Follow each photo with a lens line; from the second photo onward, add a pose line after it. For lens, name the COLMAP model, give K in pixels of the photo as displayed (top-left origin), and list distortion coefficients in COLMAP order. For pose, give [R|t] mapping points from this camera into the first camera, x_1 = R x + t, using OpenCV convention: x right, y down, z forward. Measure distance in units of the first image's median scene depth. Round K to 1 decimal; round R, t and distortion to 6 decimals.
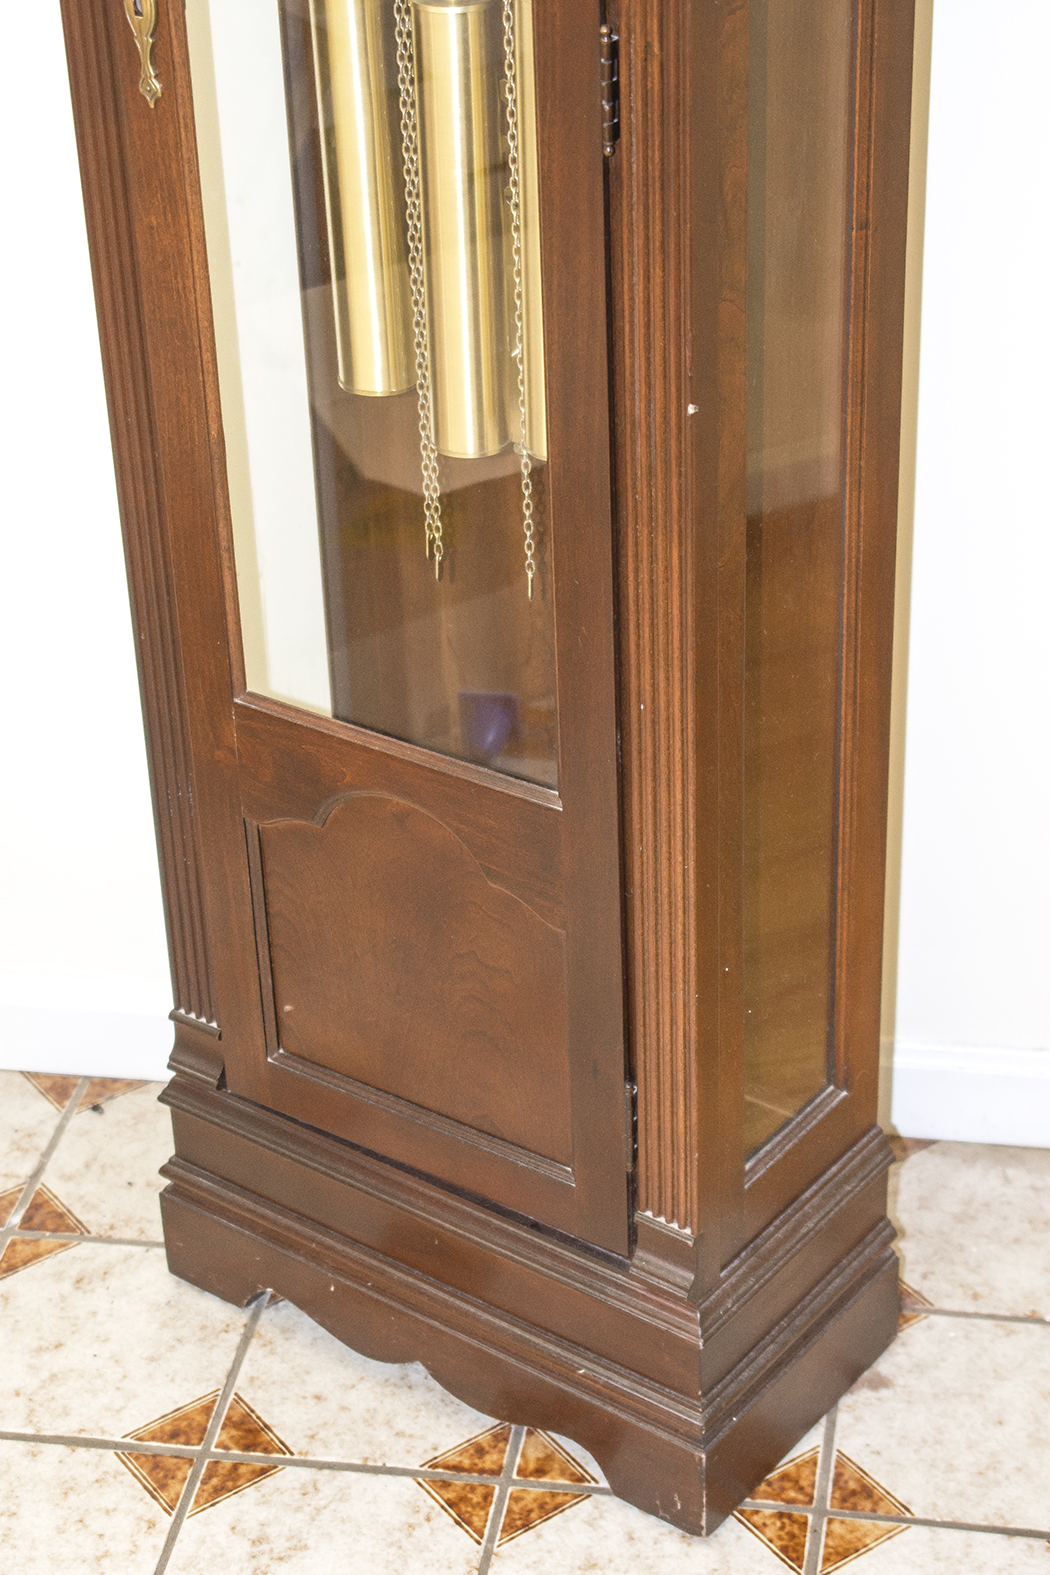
lens RADIAL K [[3074.7, 0, 525.0], [0, 3074.7, 787.5], [0, 0, 1]] dist [0.047145, 0.359630]
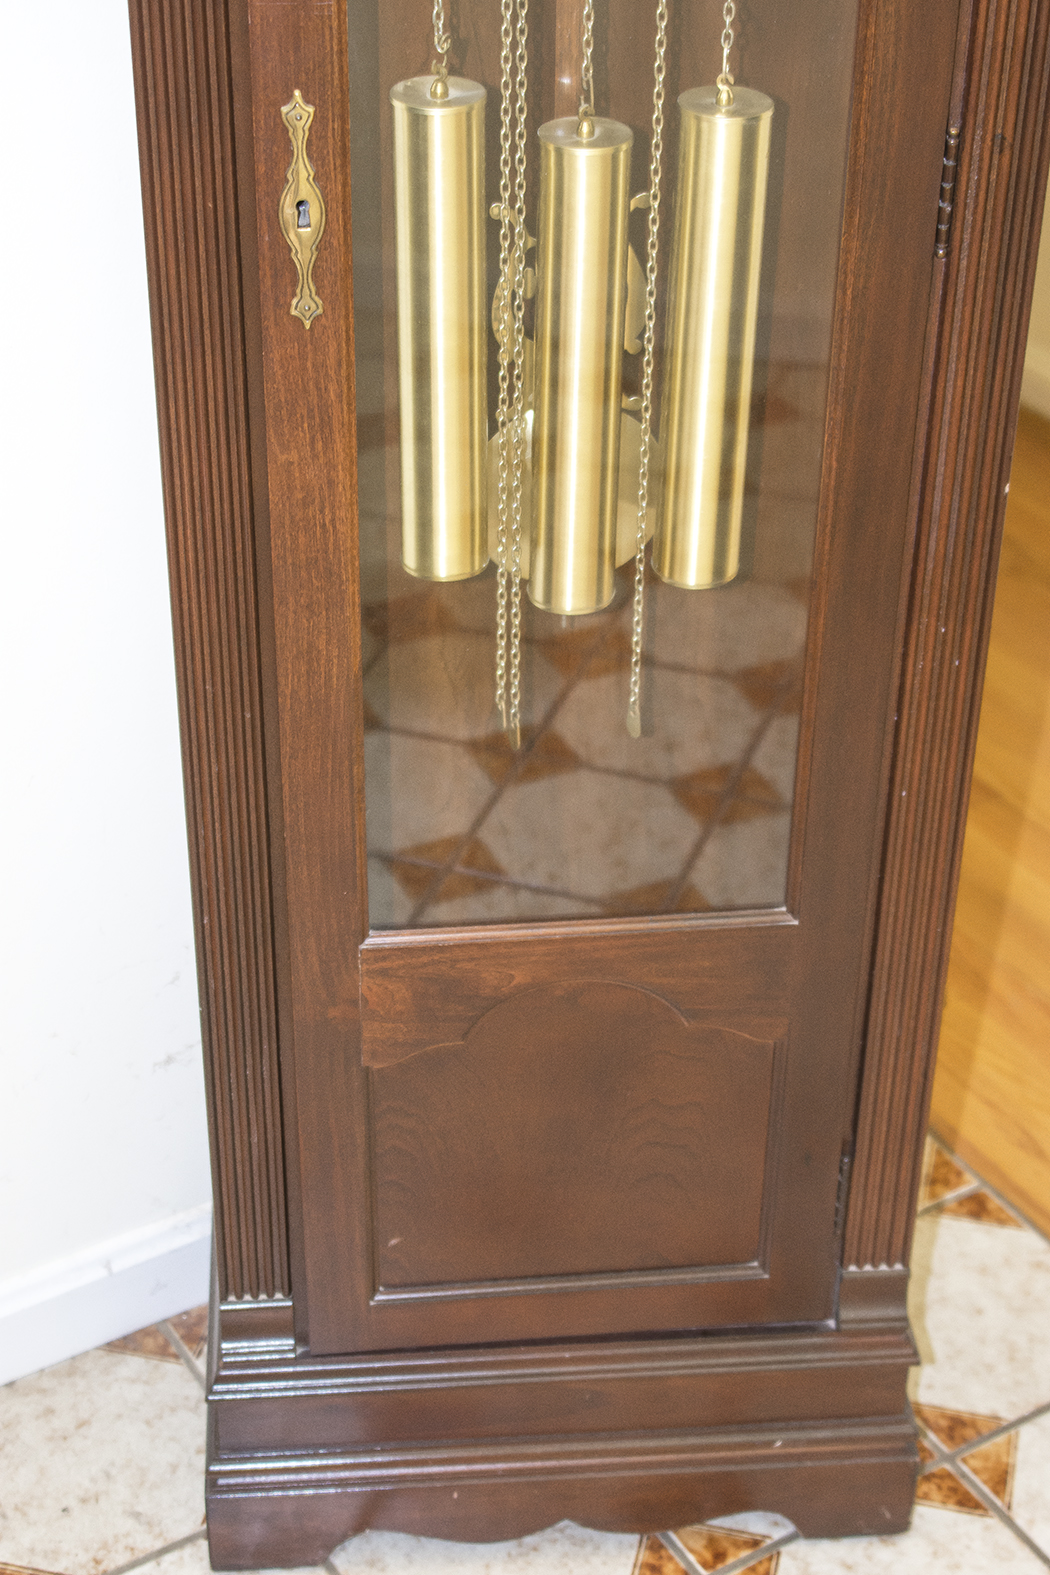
lens RADIAL K [[2668.3, 0, 525.0], [0, 2668.3, 787.5], [0, 0, 1]] dist [-0.013010, 0.101727]
pose [[0.746033, -0.328306, 0.579353, -0.524686], [0.305716, 0.941772, 0.140010, -0.176800], [-0.591585, 0.072665, 0.802962, 0.357994]]
